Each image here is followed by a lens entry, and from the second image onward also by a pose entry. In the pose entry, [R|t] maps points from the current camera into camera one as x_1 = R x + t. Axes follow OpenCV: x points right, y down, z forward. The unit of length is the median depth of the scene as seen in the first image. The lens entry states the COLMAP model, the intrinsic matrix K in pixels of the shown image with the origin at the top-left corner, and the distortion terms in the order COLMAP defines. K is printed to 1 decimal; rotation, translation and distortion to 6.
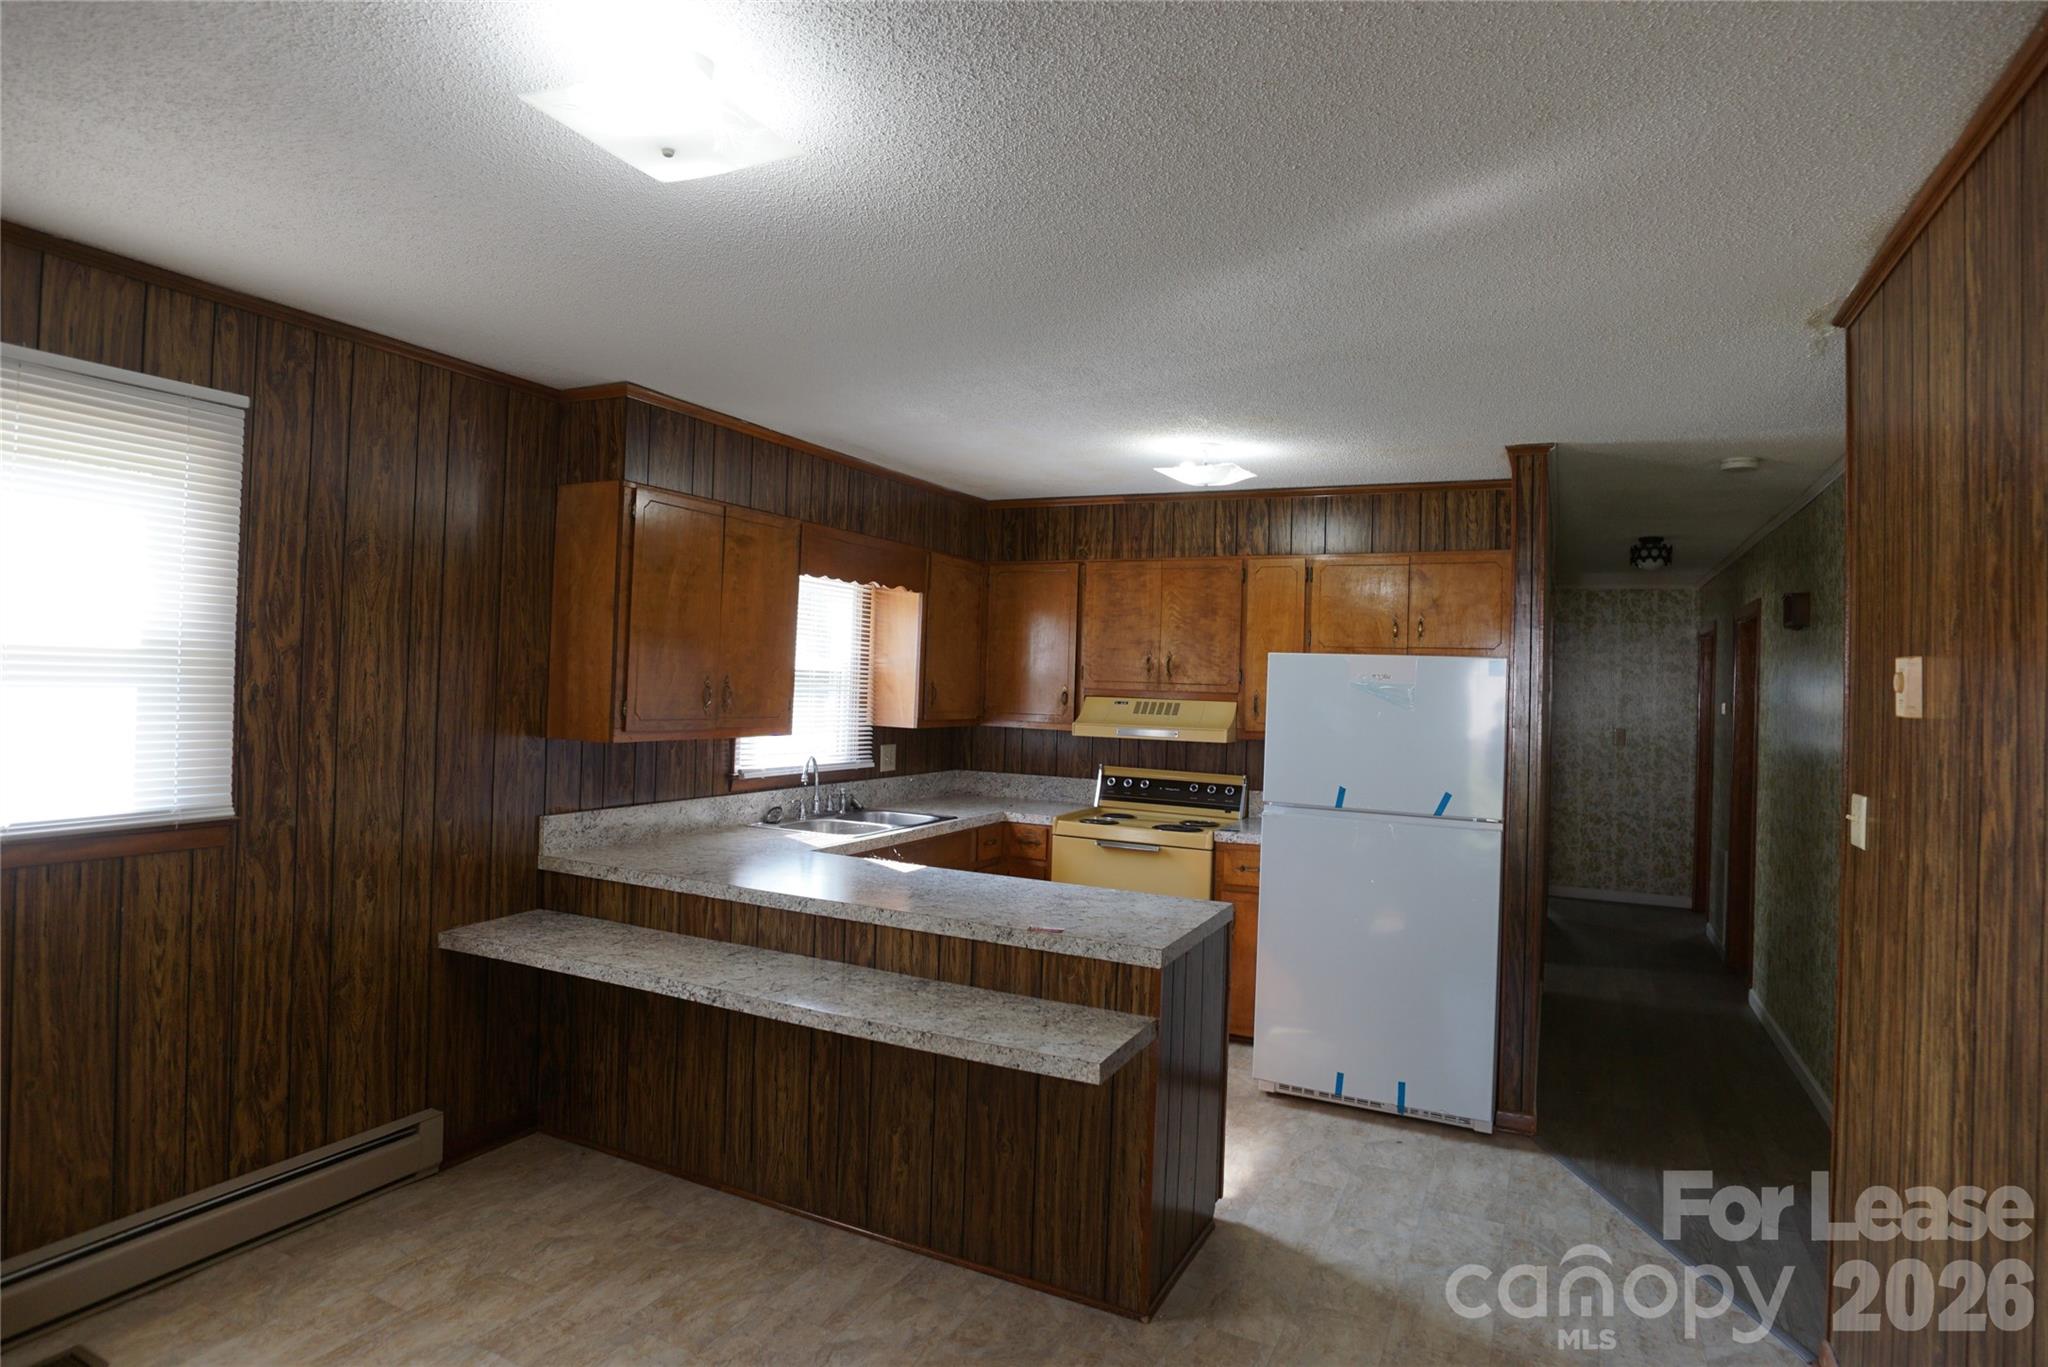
lens RADIAL K [[1101.6, 0, 1023.2], [0, 1101.6, 685.2], [0, 0, 1]] dist [-0.023988, -0.001058]
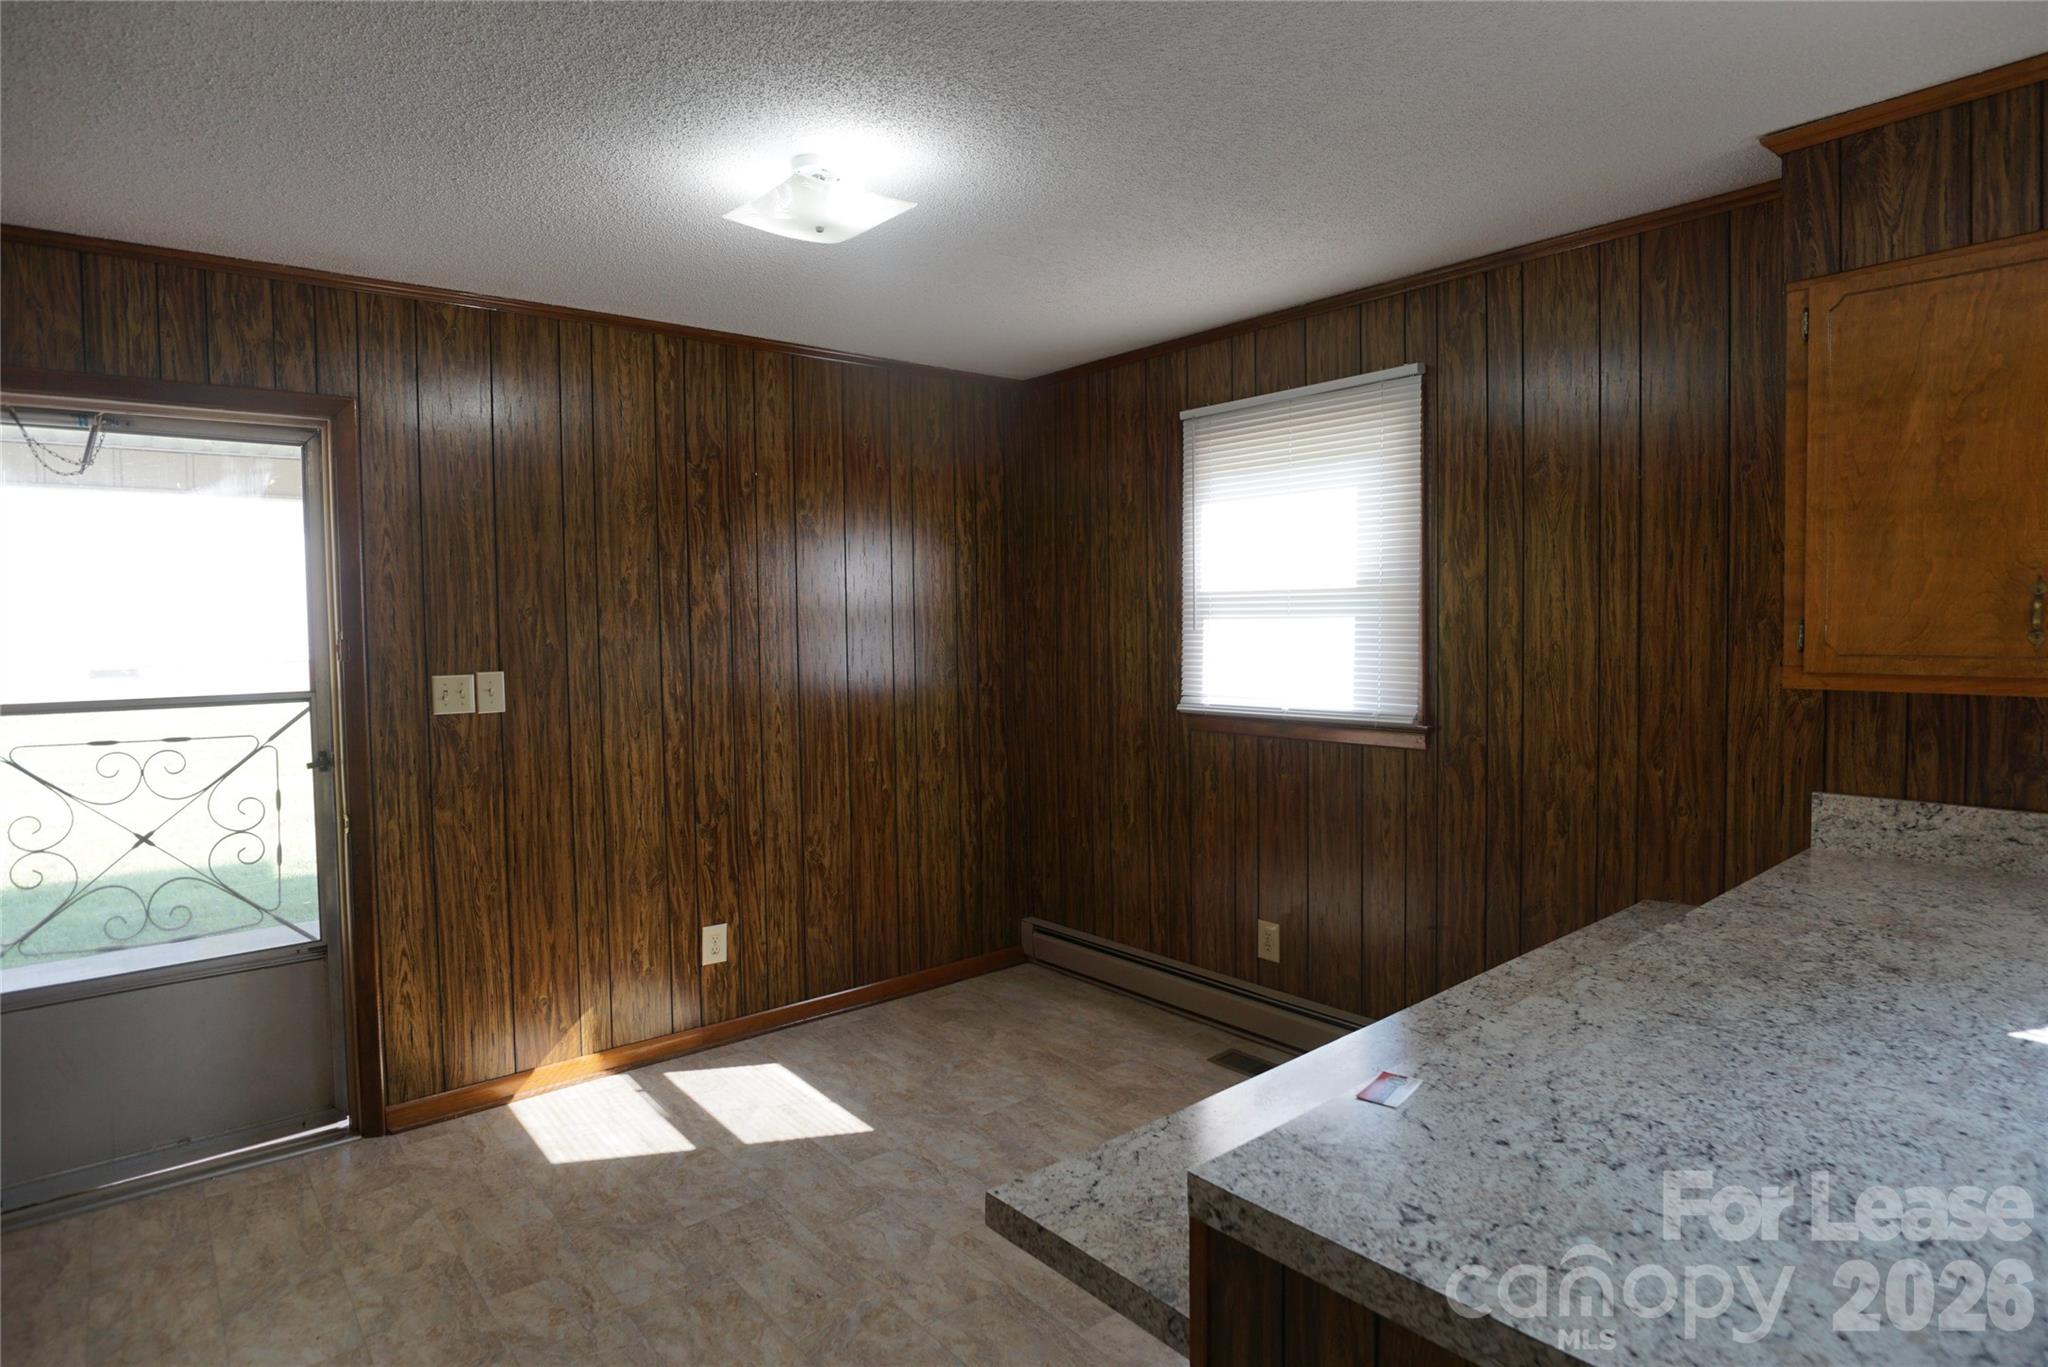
lens RADIAL K [[1101.6, 0, 1018.6], [0, 1101.6, 676.0], [0, 0, 1]] dist [-0.023988, -0.001058]
pose [[-0.407820, 0.025079, -0.912718, 0.470669], [0.002002, 0.999645, 0.026573, 0.030802], [0.913060, 0.009010, -0.407725, 0.968006]]
